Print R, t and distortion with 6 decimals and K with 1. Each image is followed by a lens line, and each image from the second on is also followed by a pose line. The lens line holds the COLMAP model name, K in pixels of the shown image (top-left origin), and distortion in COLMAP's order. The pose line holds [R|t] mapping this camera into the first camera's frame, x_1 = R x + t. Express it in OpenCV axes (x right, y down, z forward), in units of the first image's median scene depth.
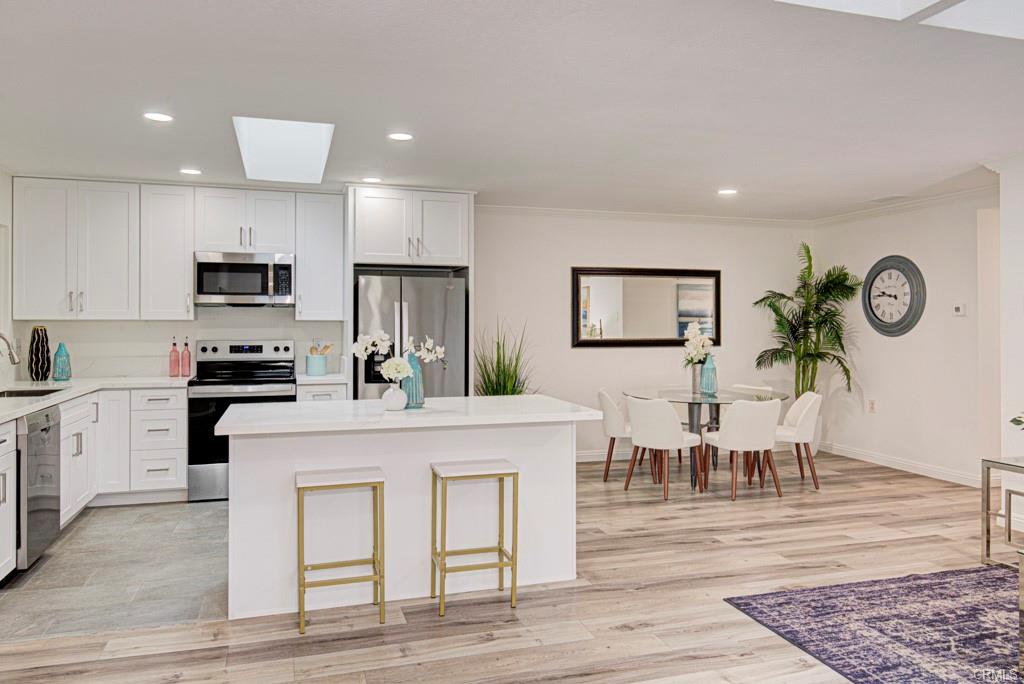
lens RADIAL K [[716.4, 0, 487.9], [0, 716.4, 323.7], [0, 0, 1]] dist [0.010753, 0.005015]
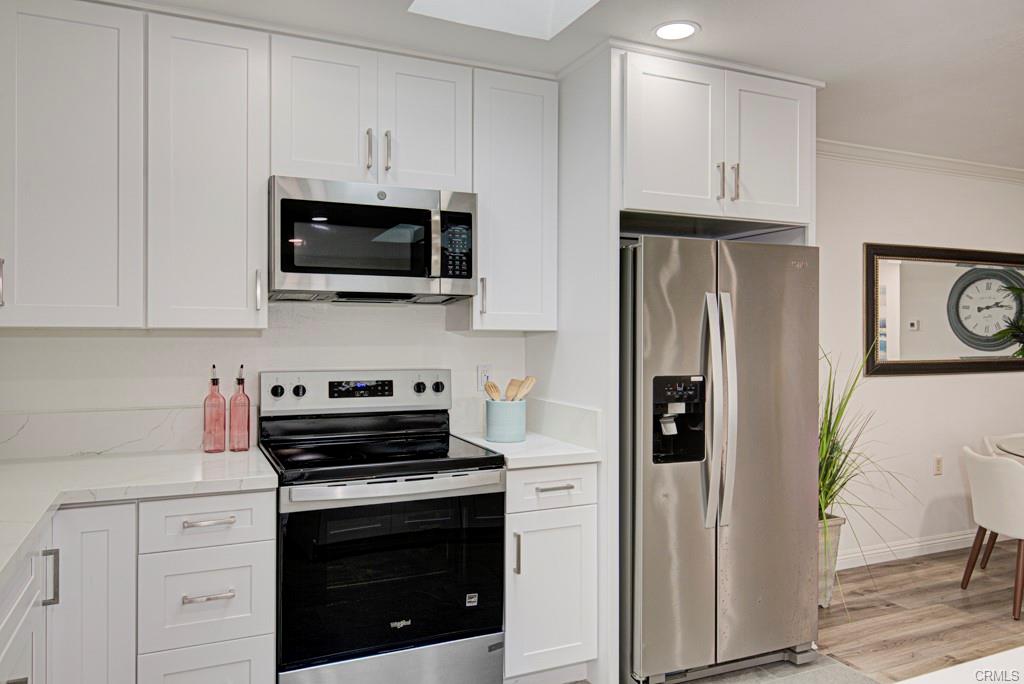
lens RADIAL K [[716.8, 0, 503.7], [0, 716.8, 336.0], [0, 0, 1]] dist [0.004037, 0.000479]
pose [[0.989124, 0.001315, 0.147081, -0.320378], [-0.002010, 0.999987, 0.004580, -0.002753], [-0.147073, -0.004826, 0.989114, 0.518305]]
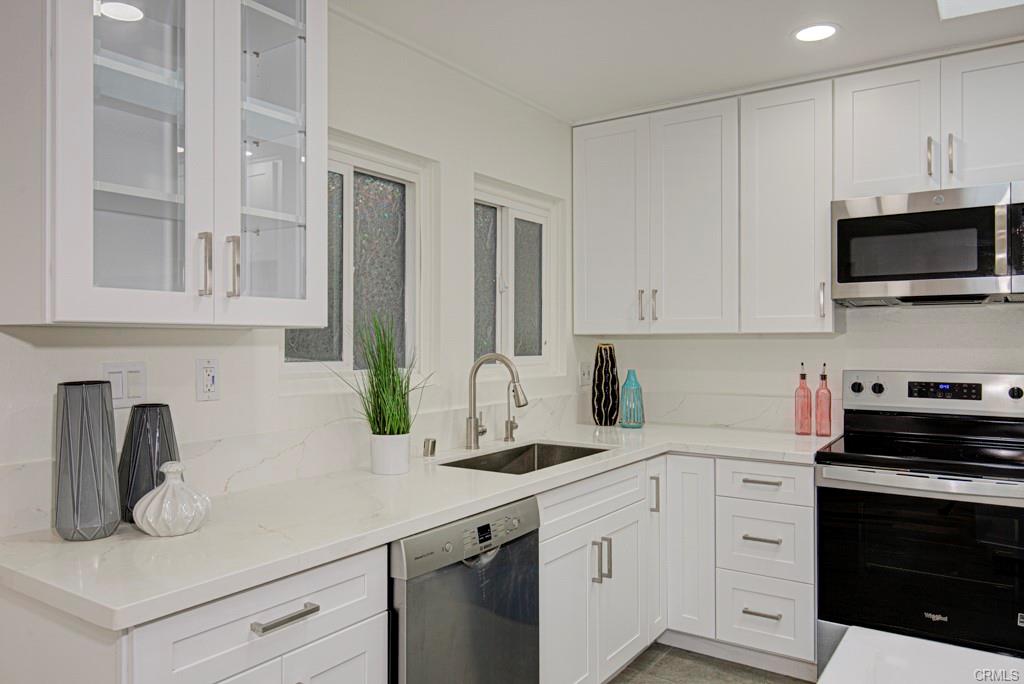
lens RADIAL K [[724.2, 0, 521.4], [0, 724.2, 340.2], [0, 0, 1]] dist [0.001743, 0.000756]
pose [[0.642515, -0.003139, -0.766267, -0.146302], [0.005101, 0.999987, 0.000181, -0.000357], [0.766256, -0.004025, 0.642522, 0.471419]]
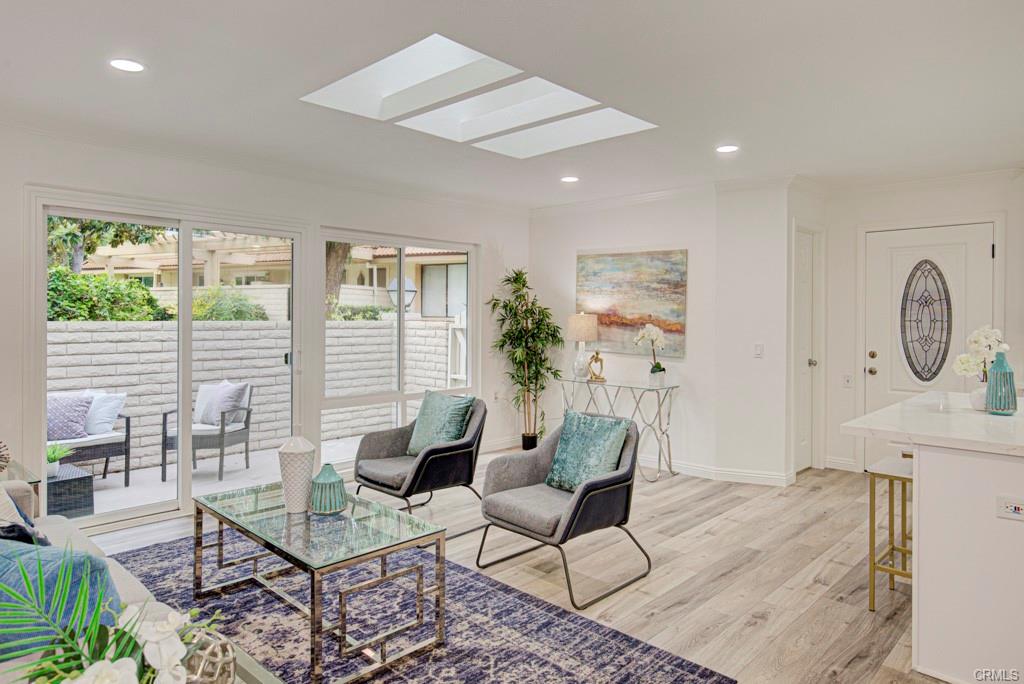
lens RADIAL K [[620.6, 0, 486.3], [0, 620.6, 343.1], [0, 0, 1]] dist [0.001868, 0.000276]
pose [[-0.878997, 0.020052, -0.476405, 0.498357], [-0.000574, 0.999070, 0.043111, -0.003676], [0.476826, 0.038168, -0.878169, 0.820520]]
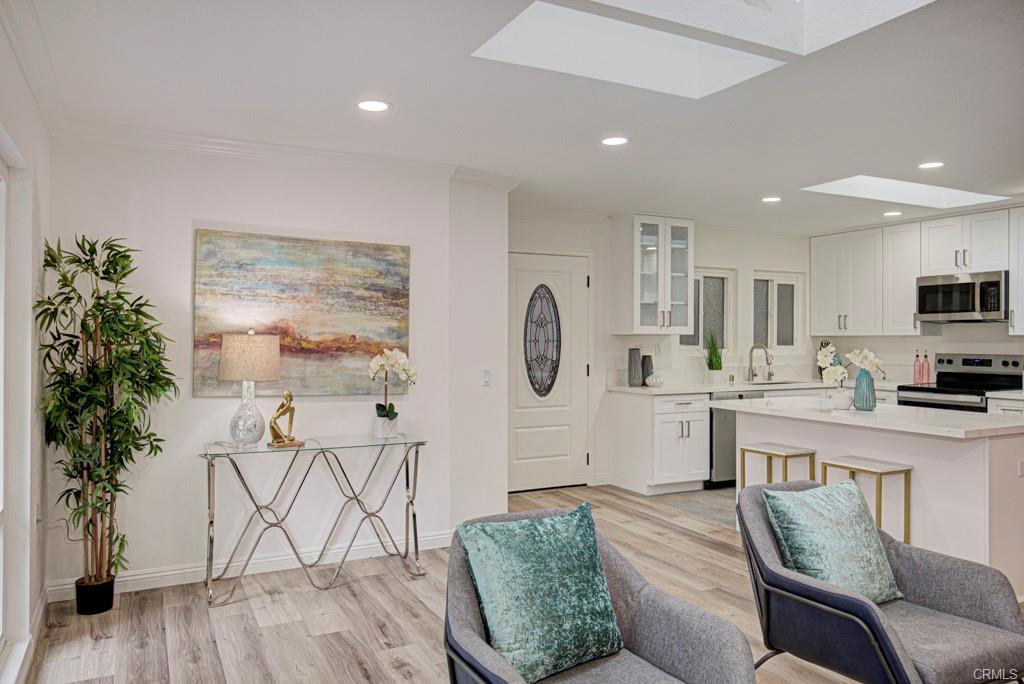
lens RADIAL K [[700.3, 0, 512.0], [0, 700.3, 342.0], [0, 0, 1]] dist [-0.003708, -0.006613]
pose [[0.181837, 0.006578, -0.983307, 0.567822], [0.002383, 0.999972, 0.007130, -0.003903], [0.983326, -0.003640, 0.181816, 0.137530]]
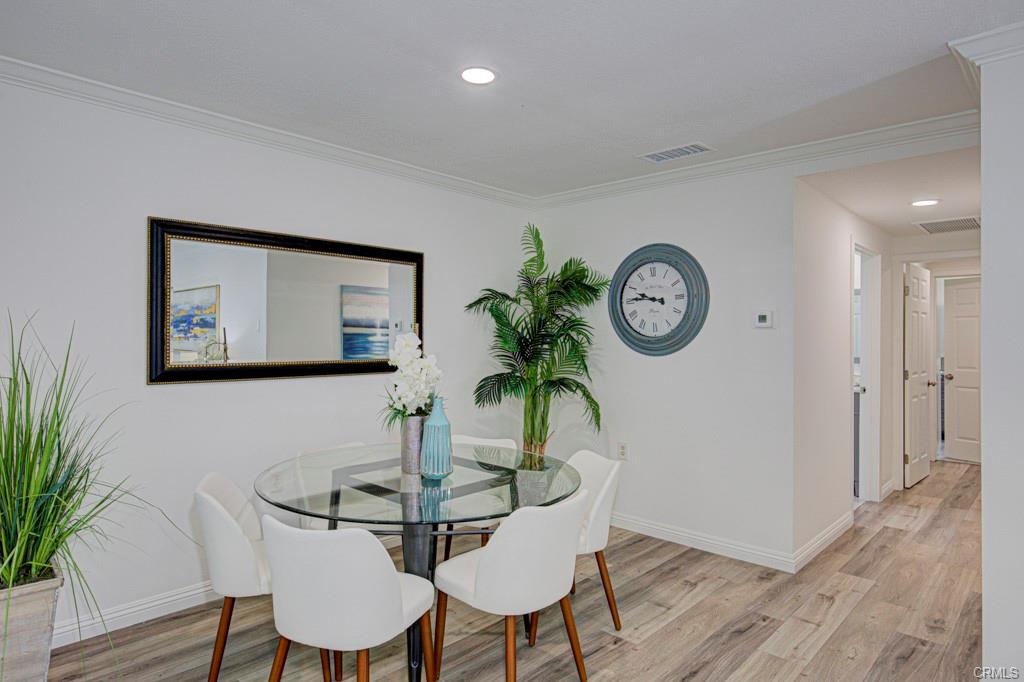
lens RADIAL K [[603.4, 0, 512.0], [0, 603.4, 341.0], [0, 0, 1]] dist [0.001505, 0.000848]
pose [[0.845951, 0.003233, 0.533251, 0.126323], [-0.007984, 0.999946, 0.006603, 0.000129], [-0.533201, -0.009844, 0.845931, 0.611243]]
